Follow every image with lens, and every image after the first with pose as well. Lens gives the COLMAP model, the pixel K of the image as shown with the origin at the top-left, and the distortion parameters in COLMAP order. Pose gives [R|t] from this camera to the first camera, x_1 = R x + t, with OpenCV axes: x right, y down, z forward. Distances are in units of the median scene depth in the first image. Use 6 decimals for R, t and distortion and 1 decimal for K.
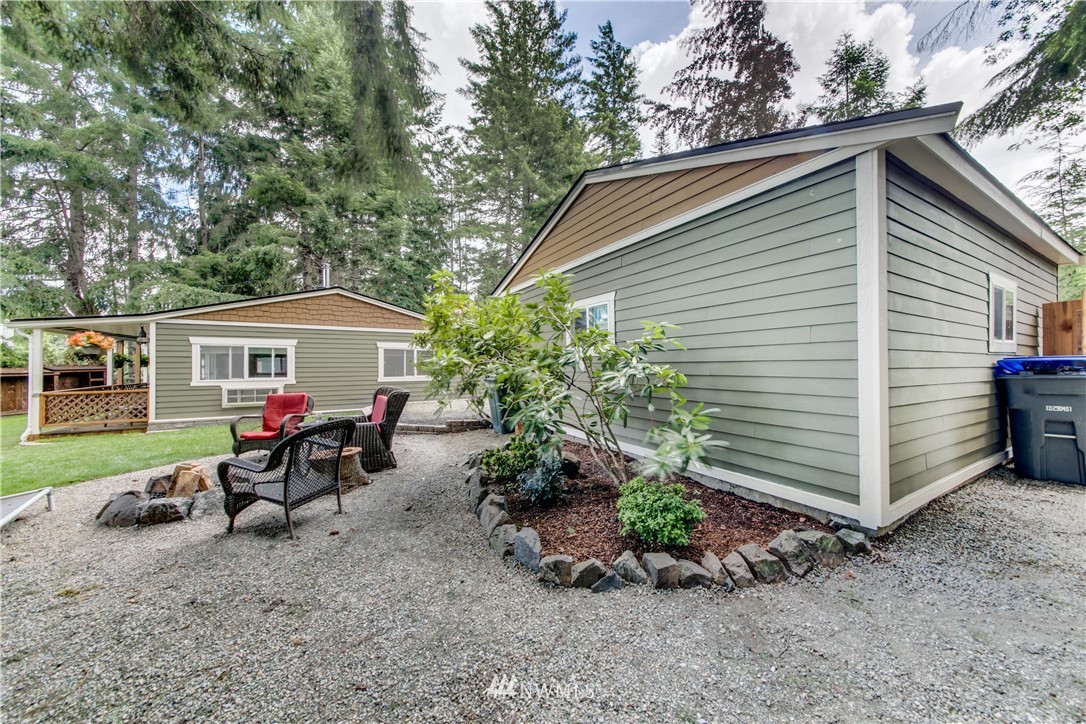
lens RADIAL K [[376.9, 0, 554.4], [0, 376.9, 358.8], [0, 0, 1]] dist [-0.009386, -0.001989]
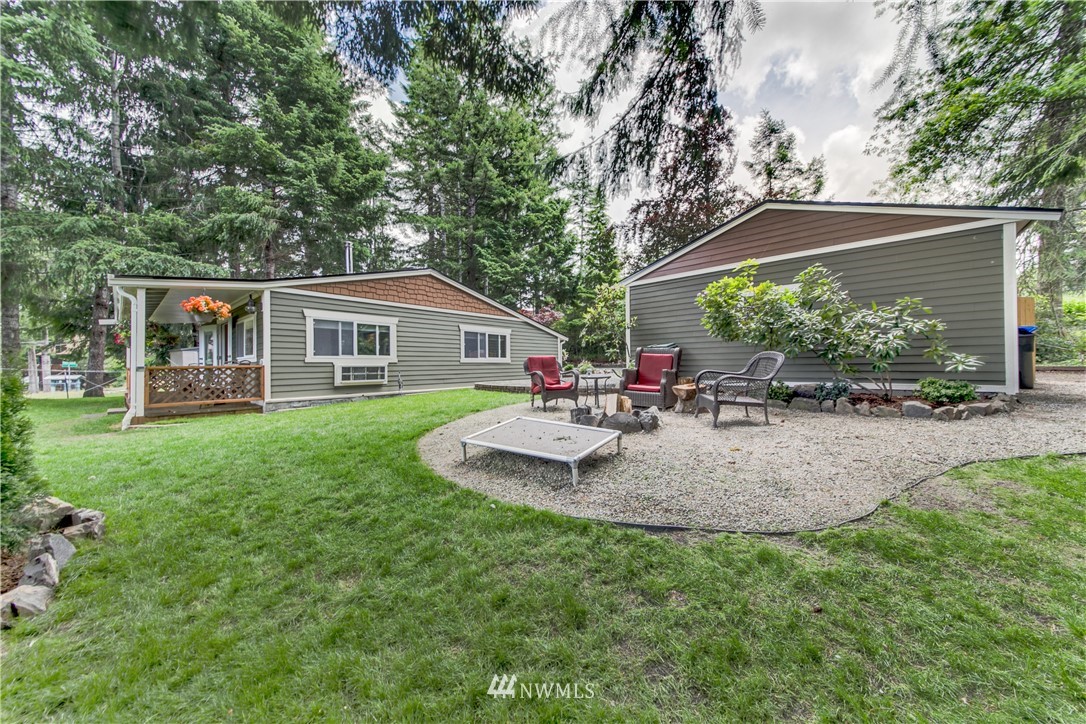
lens RADIAL K [[376.9, 0, 548.4], [0, 376.9, 365.8], [0, 0, 1]] dist [-0.009386, -0.001989]
pose [[0.946787, -0.004959, 0.321822, -0.638833], [0.002786, 0.999970, 0.007212, 0.069841], [-0.321848, -0.005931, 0.946773, -0.069131]]
